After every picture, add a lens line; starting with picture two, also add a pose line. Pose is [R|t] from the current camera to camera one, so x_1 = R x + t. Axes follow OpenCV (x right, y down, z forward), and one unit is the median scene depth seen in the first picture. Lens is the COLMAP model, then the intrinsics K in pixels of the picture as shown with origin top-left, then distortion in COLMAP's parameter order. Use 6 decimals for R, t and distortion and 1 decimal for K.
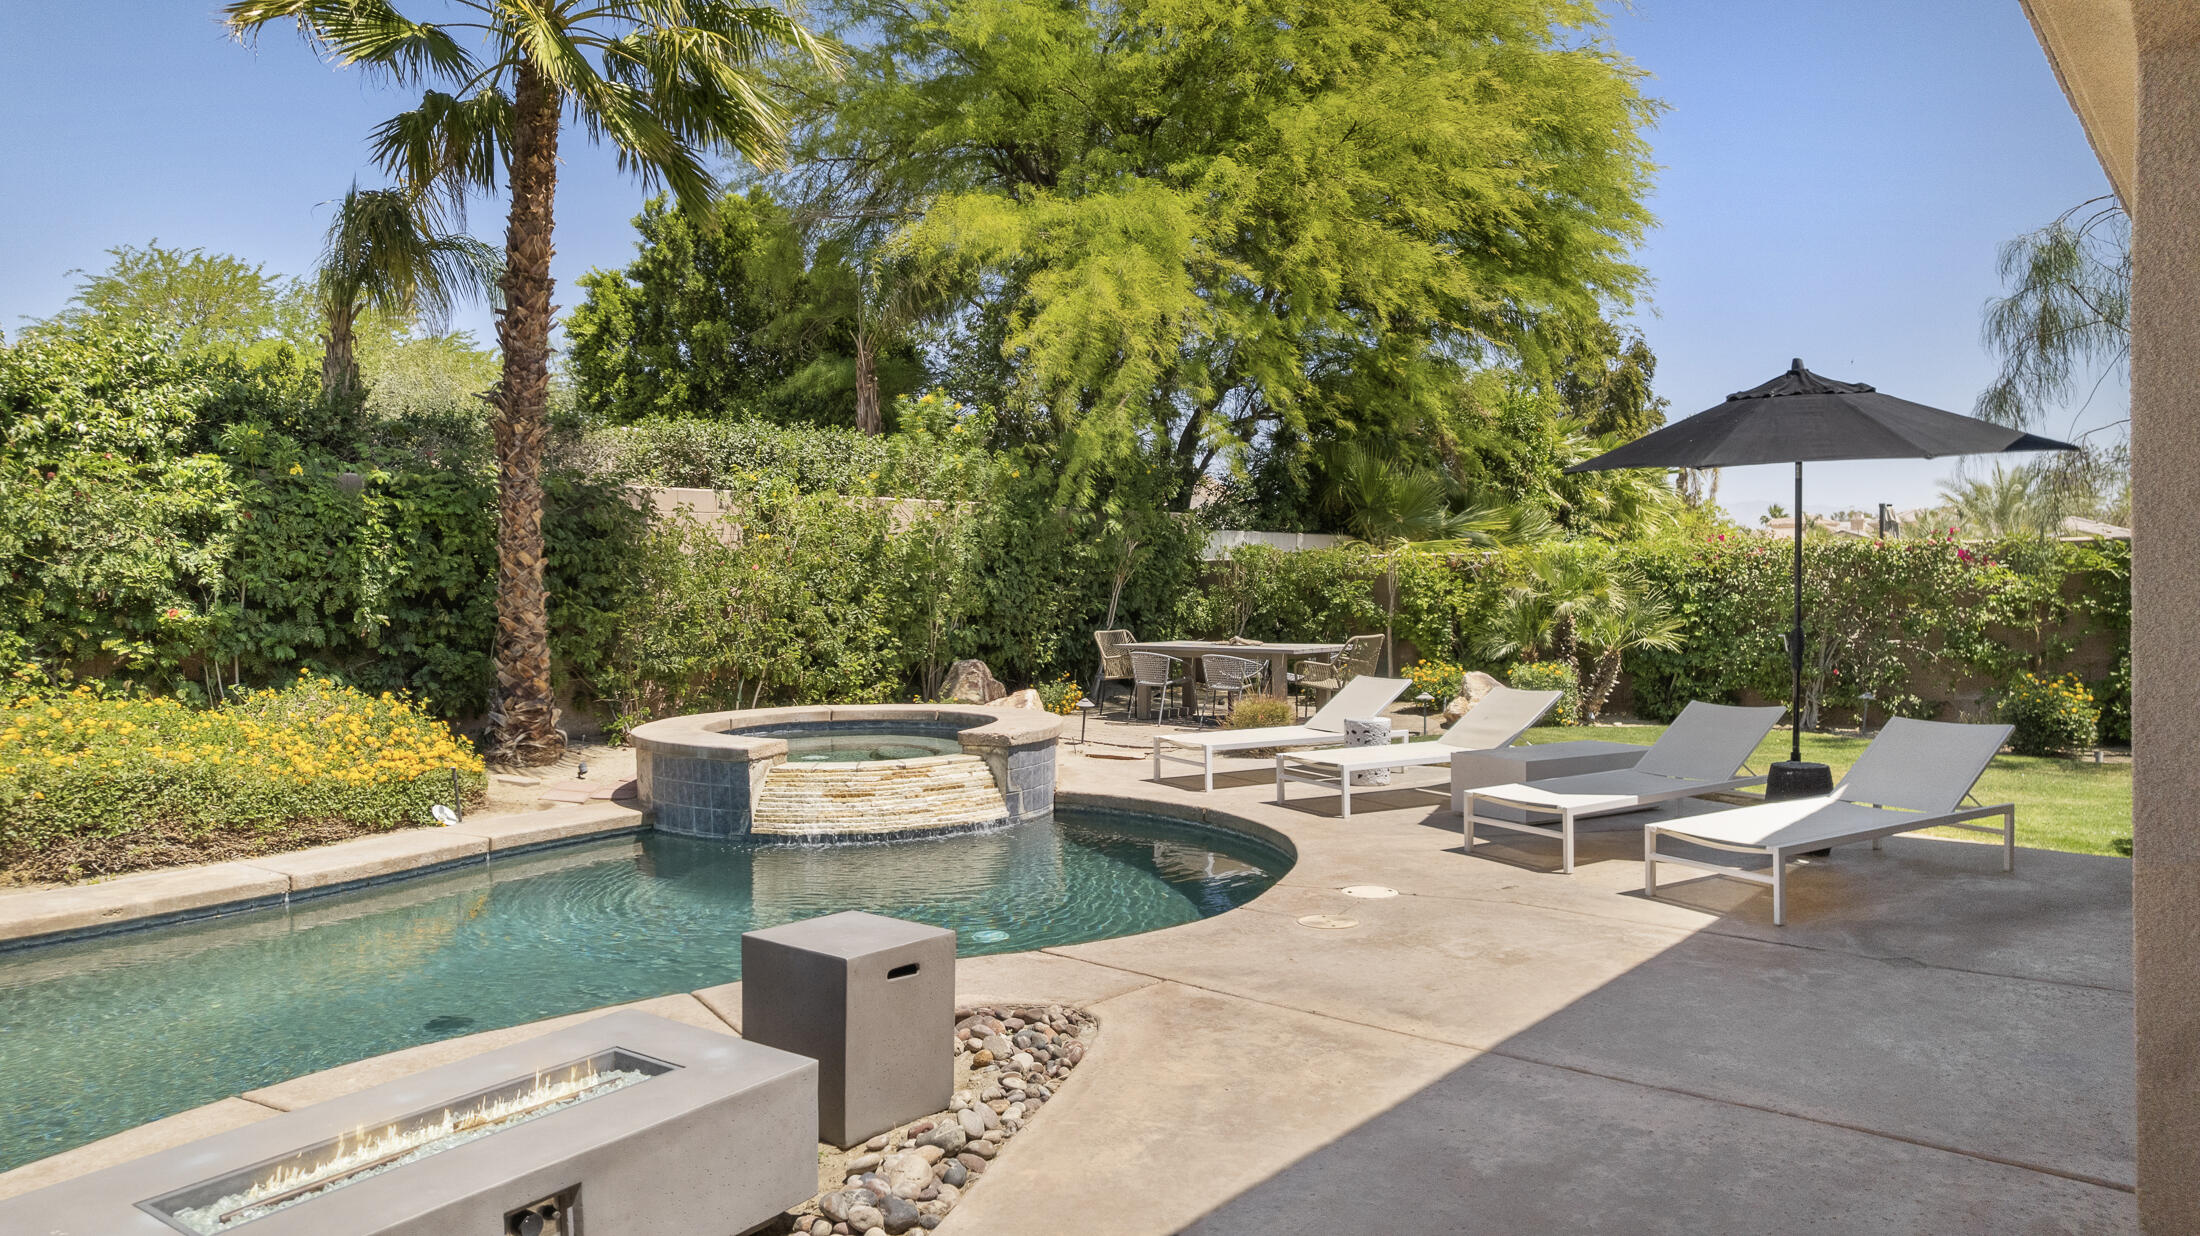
lens RADIAL K [[1446.0, 0, 1074.9], [0, 1446.0, 610.1], [0, 0, 1]] dist [-0.072520, 0.079120]
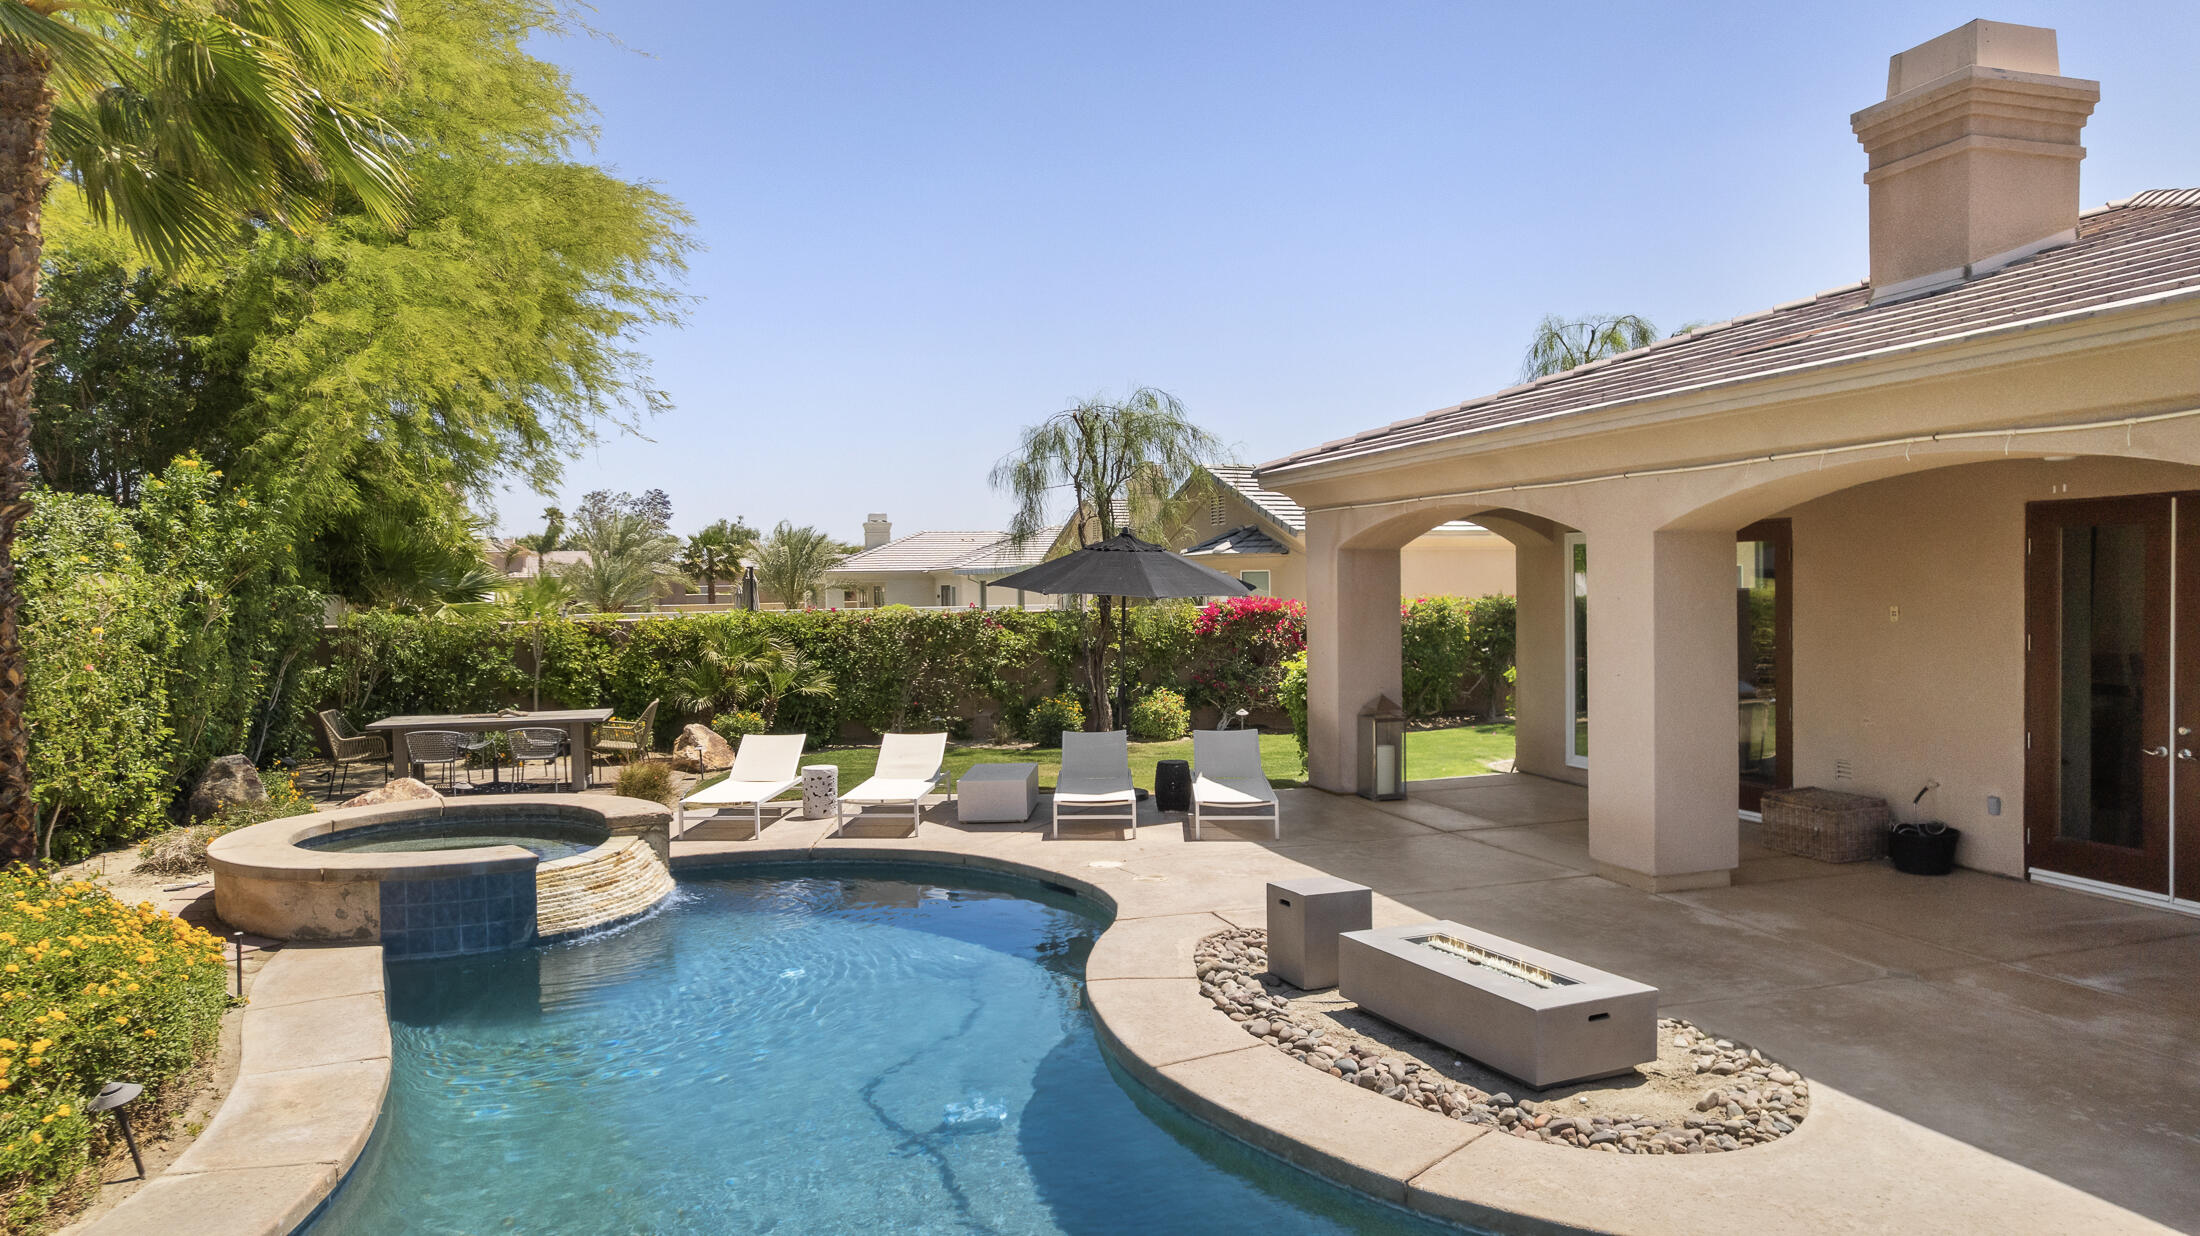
lens RADIAL K [[1404.7, 0, 1089.4], [0, 1404.7, 613.3], [0, 0, 1]] dist [-0.067928, 0.060727]
pose [[0.529873, -0.015724, 0.847931, -0.745076], [0.026317, 0.999651, 0.002091, -0.059782], [-0.847669, 0.021207, 0.530102, 0.115477]]
